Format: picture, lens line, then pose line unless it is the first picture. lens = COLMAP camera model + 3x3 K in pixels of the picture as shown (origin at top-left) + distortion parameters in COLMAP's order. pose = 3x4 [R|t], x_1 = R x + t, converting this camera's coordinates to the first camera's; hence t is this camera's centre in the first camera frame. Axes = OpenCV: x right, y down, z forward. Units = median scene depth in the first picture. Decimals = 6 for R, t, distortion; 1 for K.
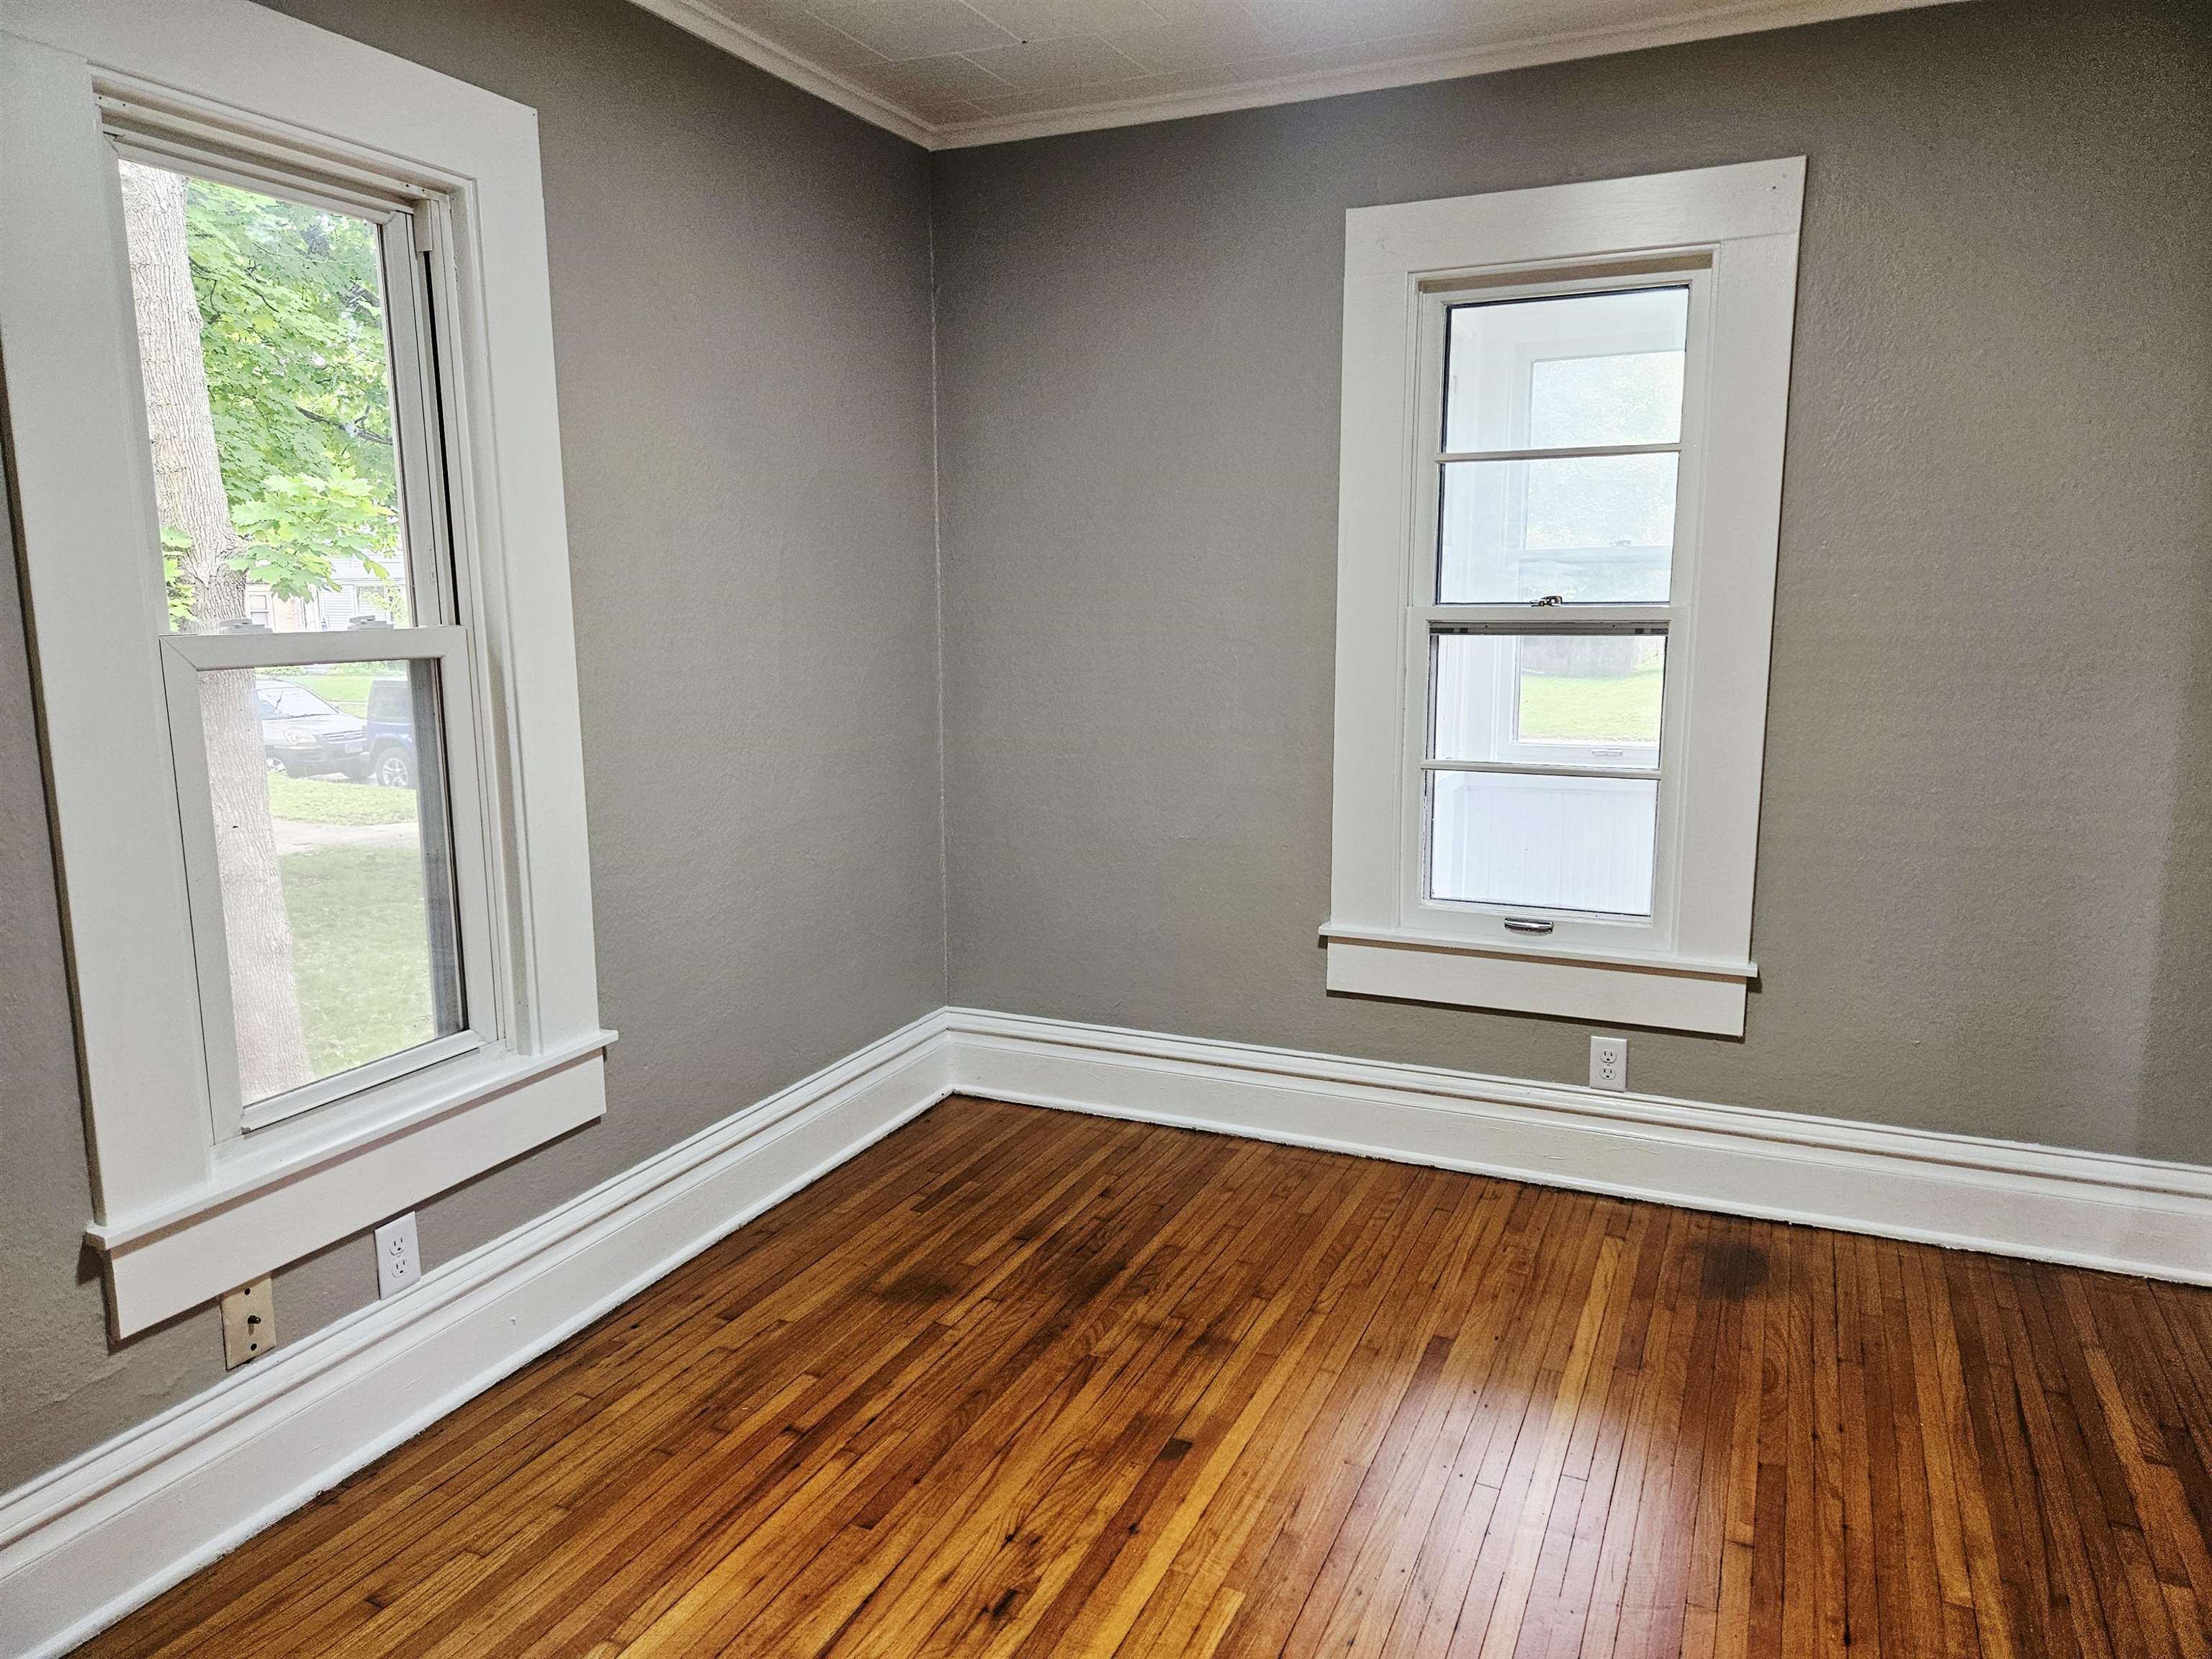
lens RADIAL K [[1468.2, 0, 1103.5], [0, 1468.2, 794.1], [0, 0, 1]] dist [-0.005548, -0.006417]
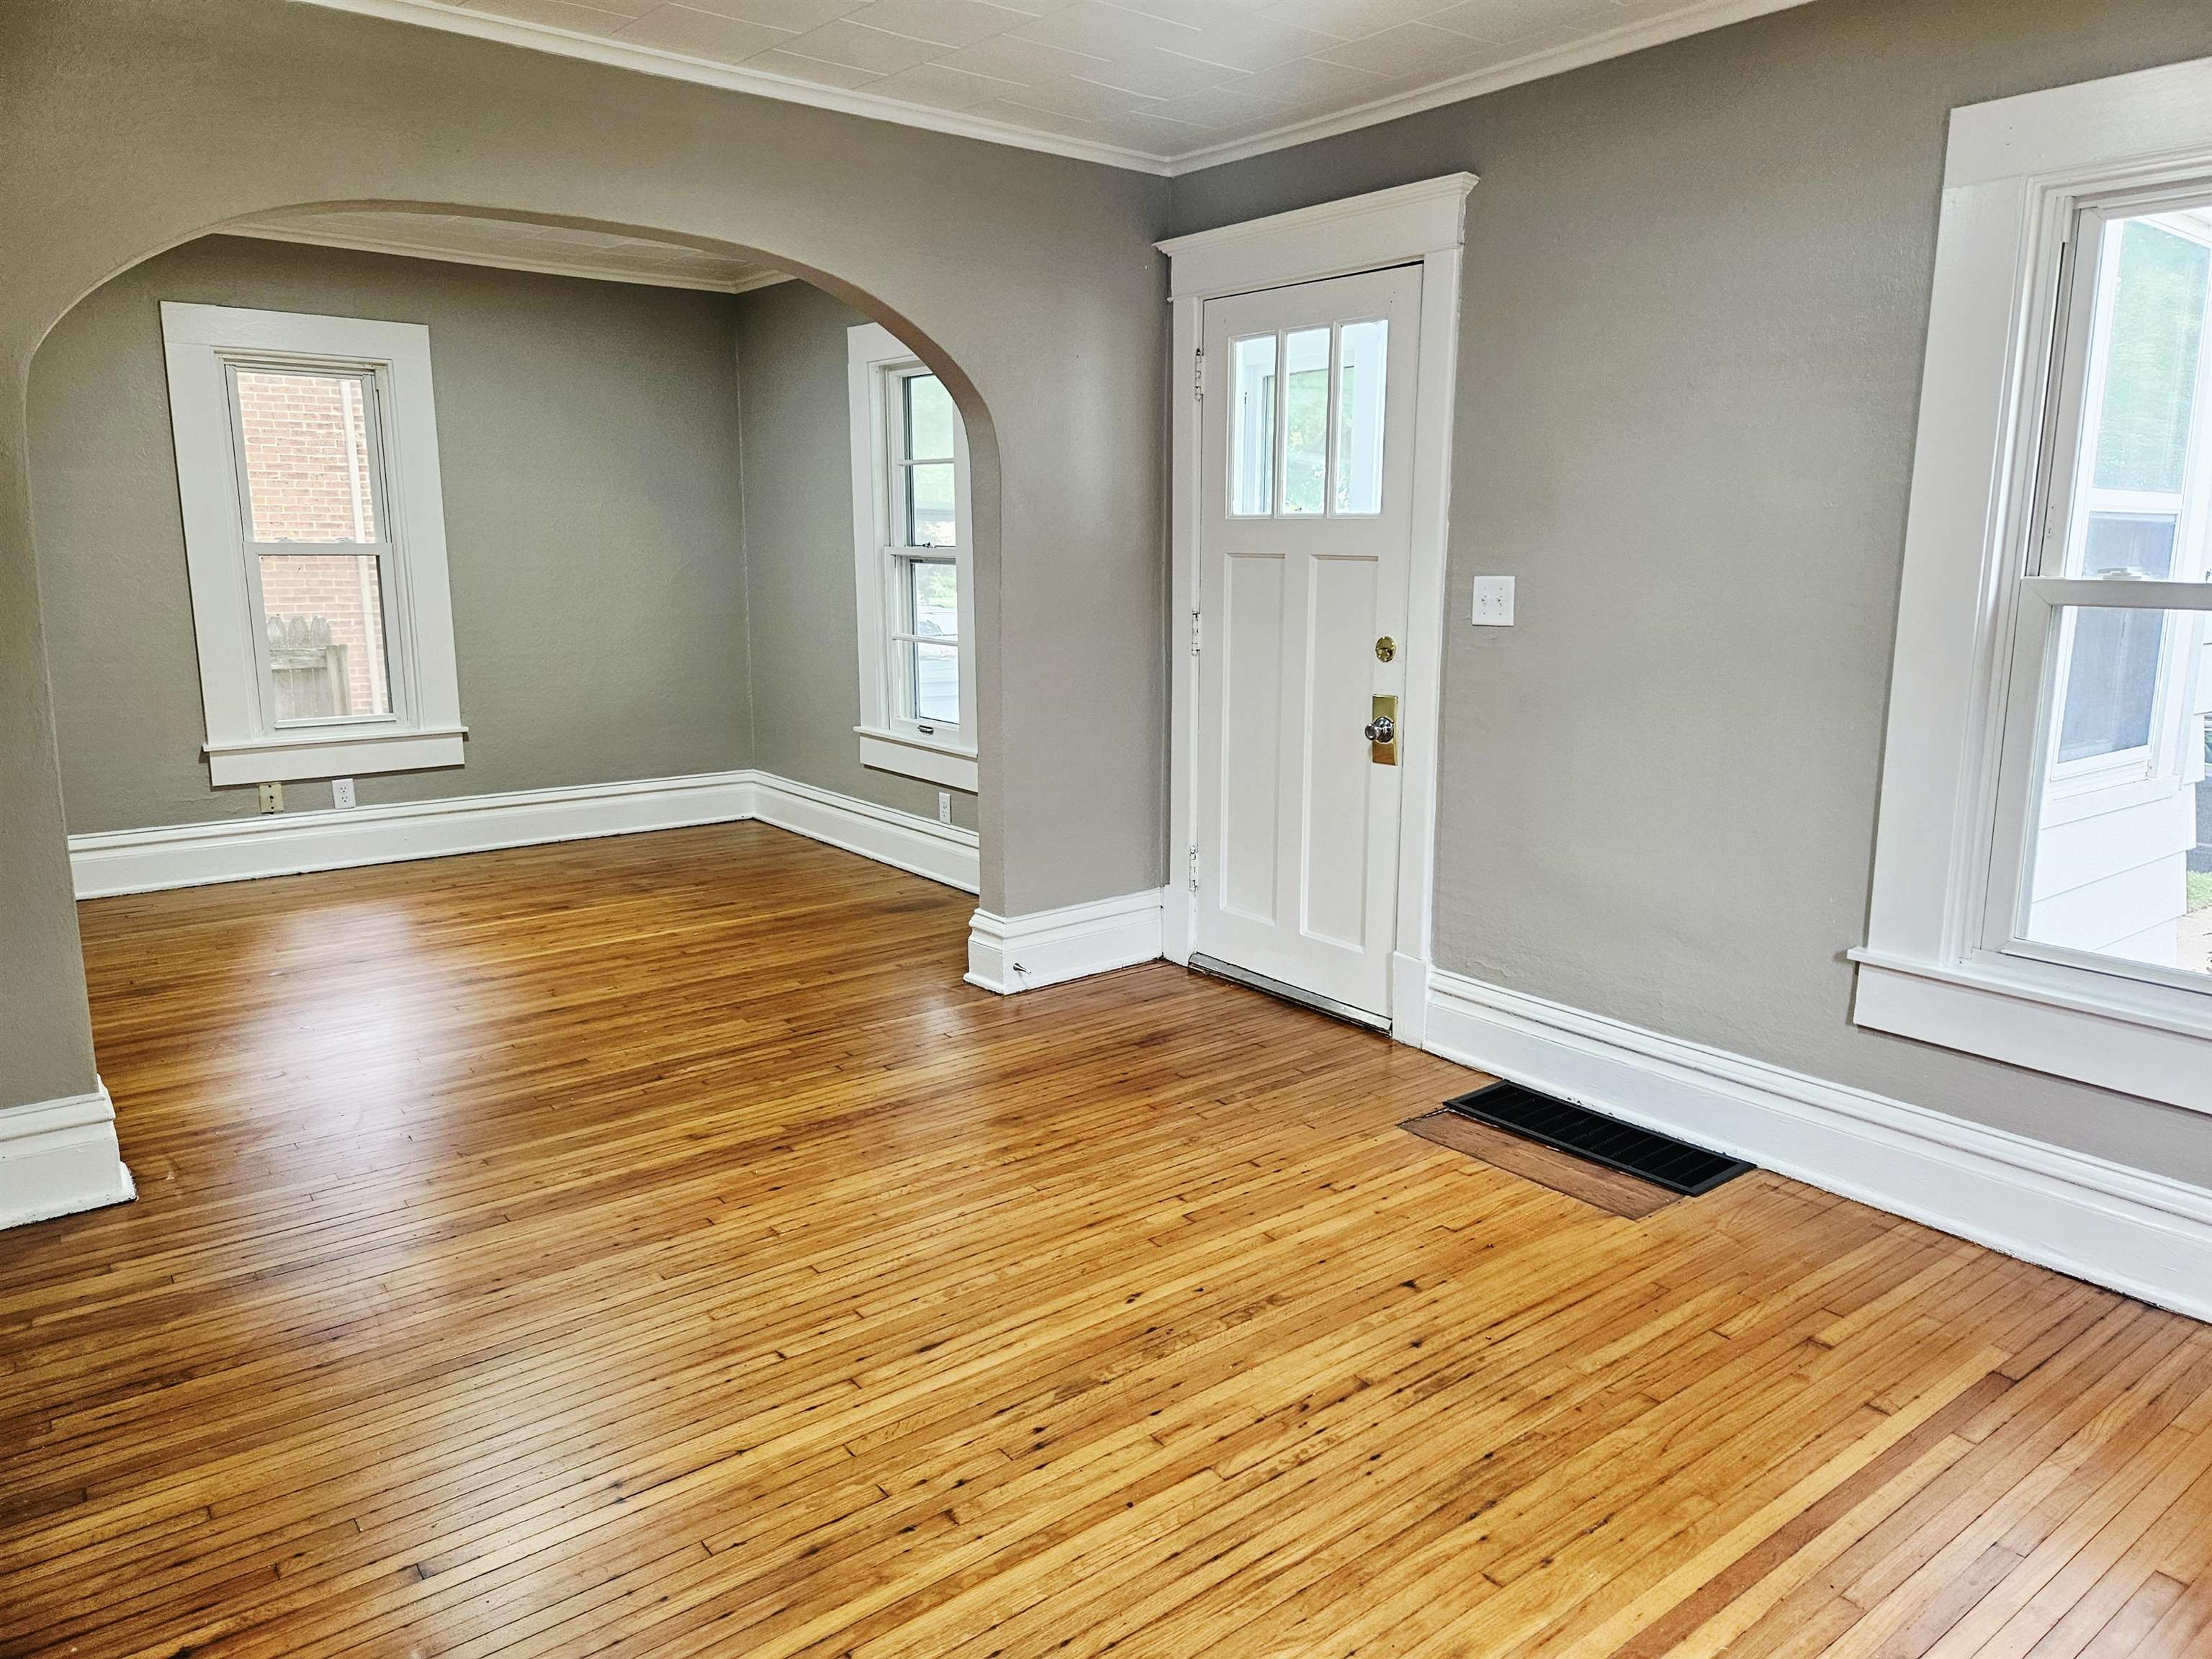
lens RADIAL K [[1488.3, 0, 1107.6], [0, 1488.3, 769.3], [0, 0, 1]] dist [0.056290, -0.000955]
pose [[0.887038, 0.083267, -0.454126, 1.690919], [-0.076916, 0.996508, 0.032478, 0.081089], [0.455245, 0.006120, 0.890345, -0.646263]]
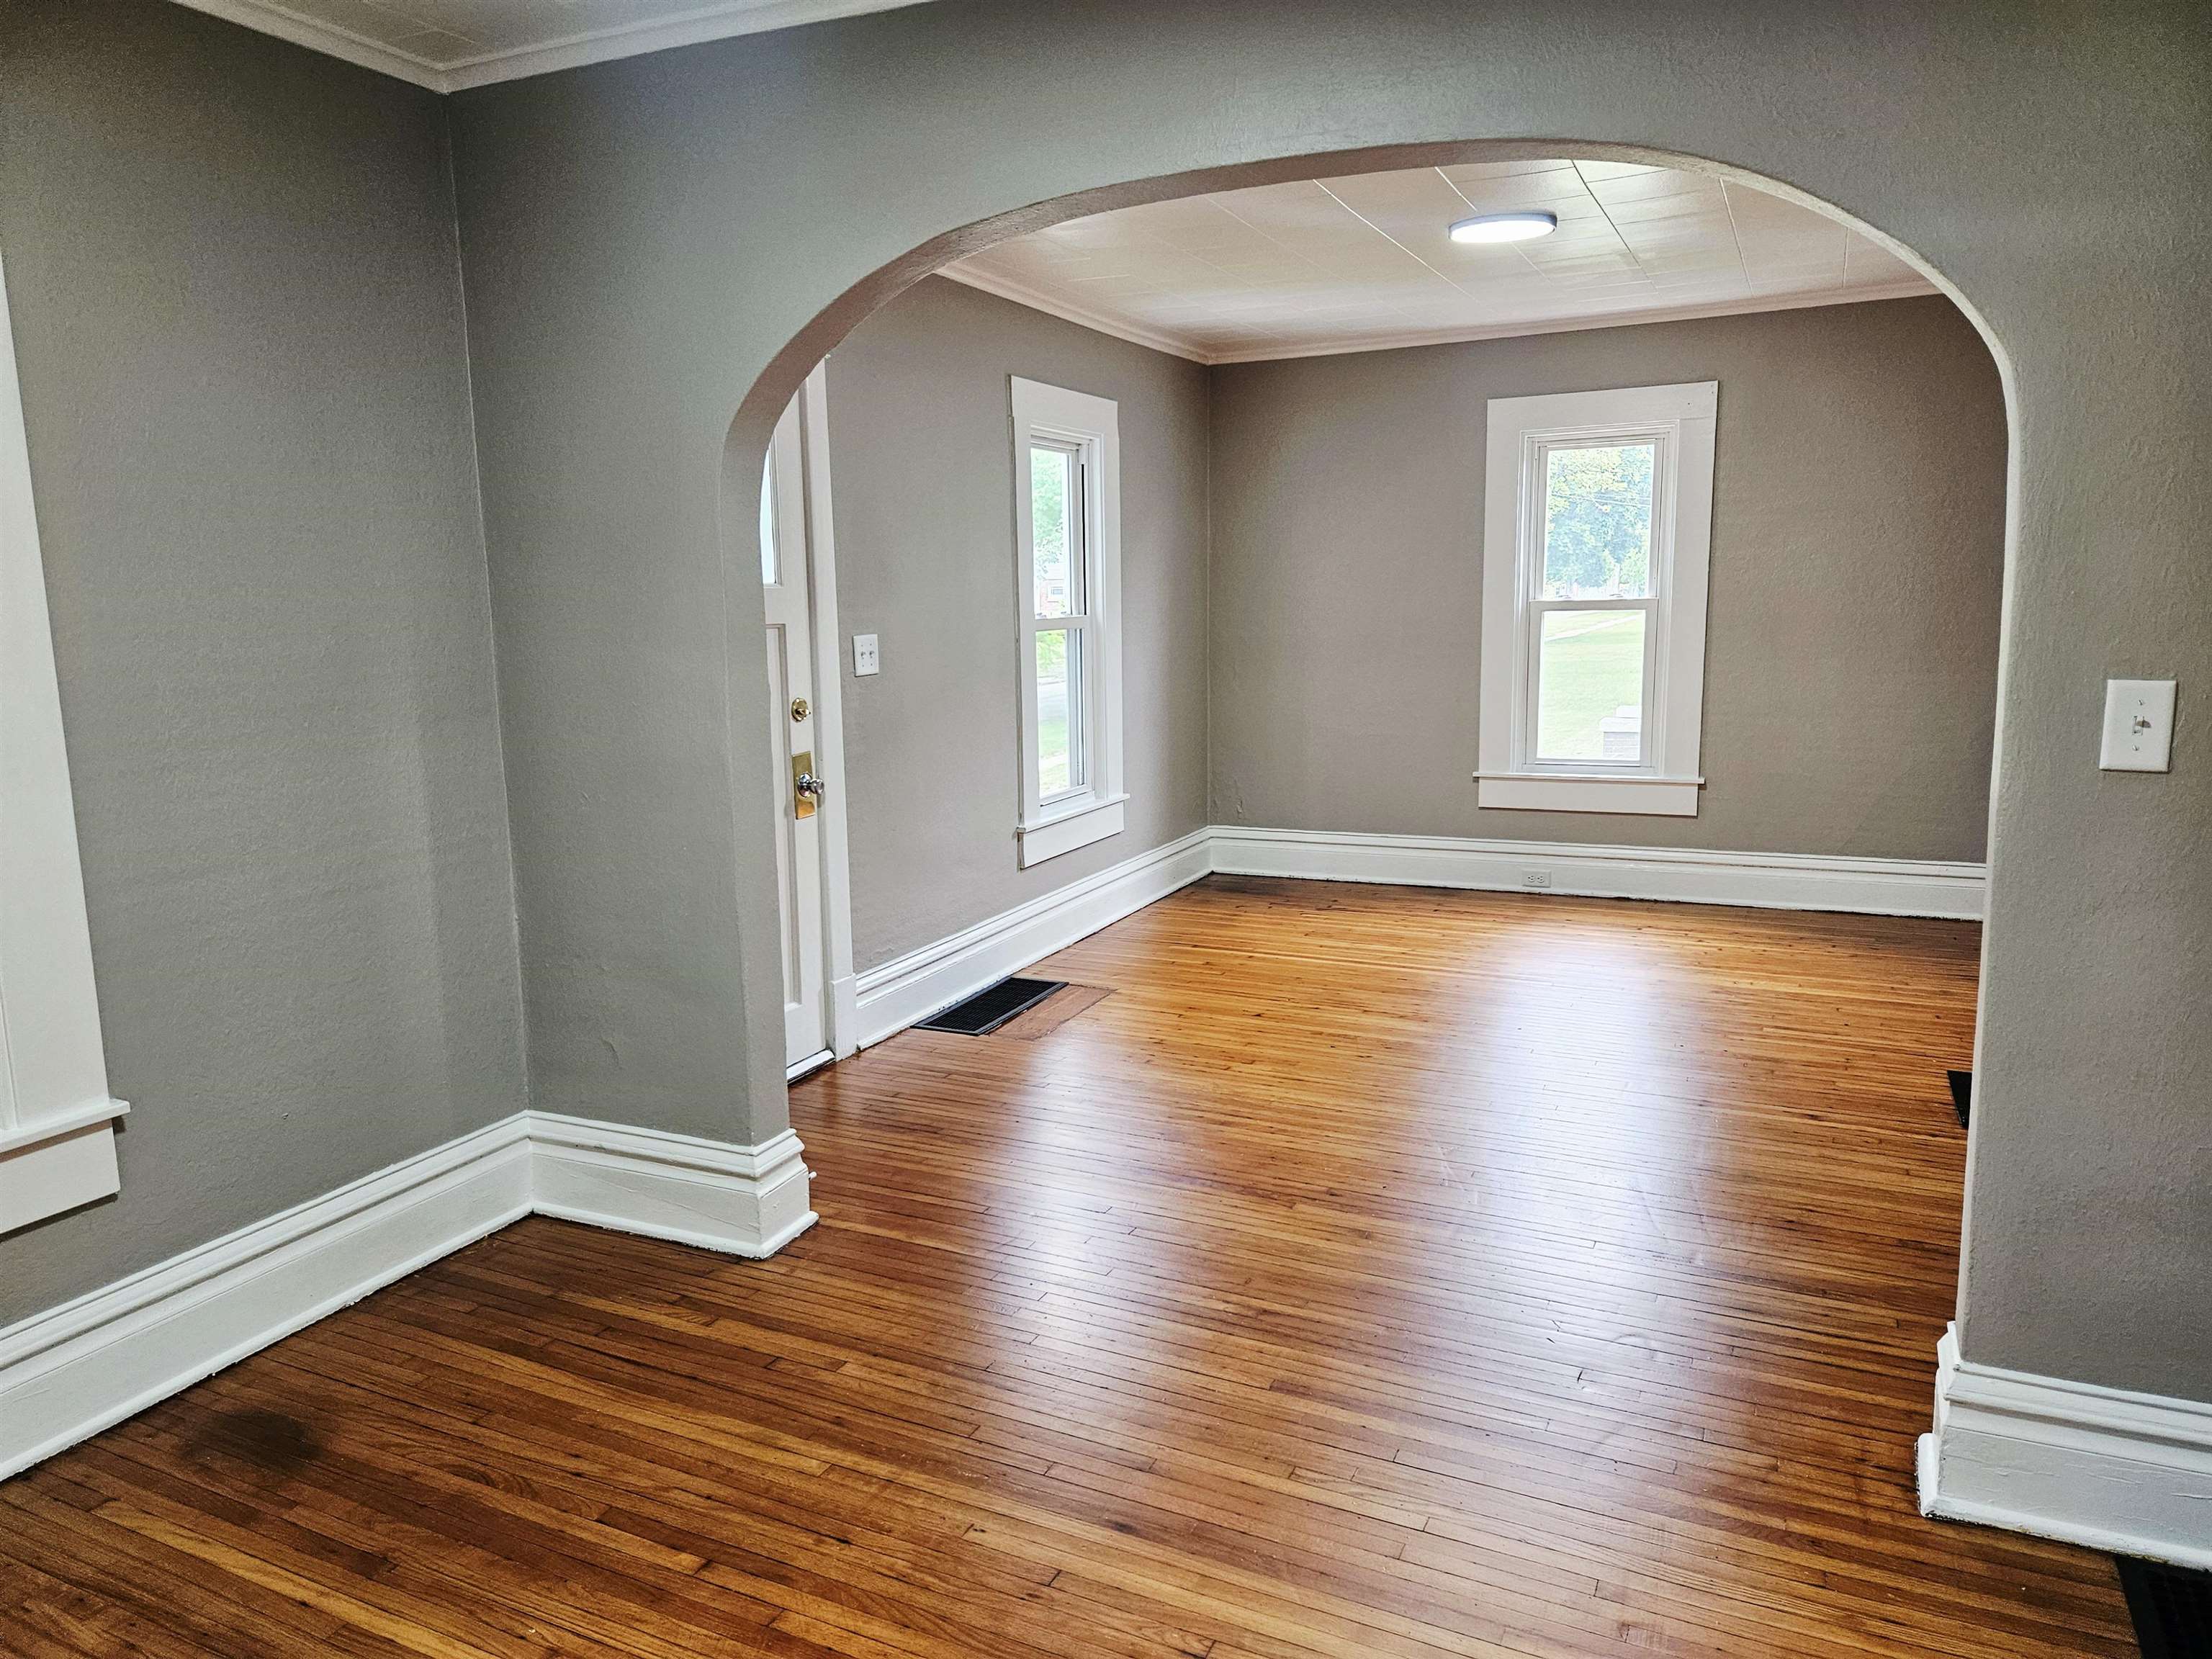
lens RADIAL K [[1455.7, 0, 1111.0], [0, 1455.7, 830.5], [0, 0, 1]] dist [0.068109, -0.045373]
pose [[0.019954, -0.155422, 0.987647, -0.395432], [0.163323, 0.975081, 0.150144, -0.072788], [-0.986371, 0.158310, 0.044841, 0.485240]]
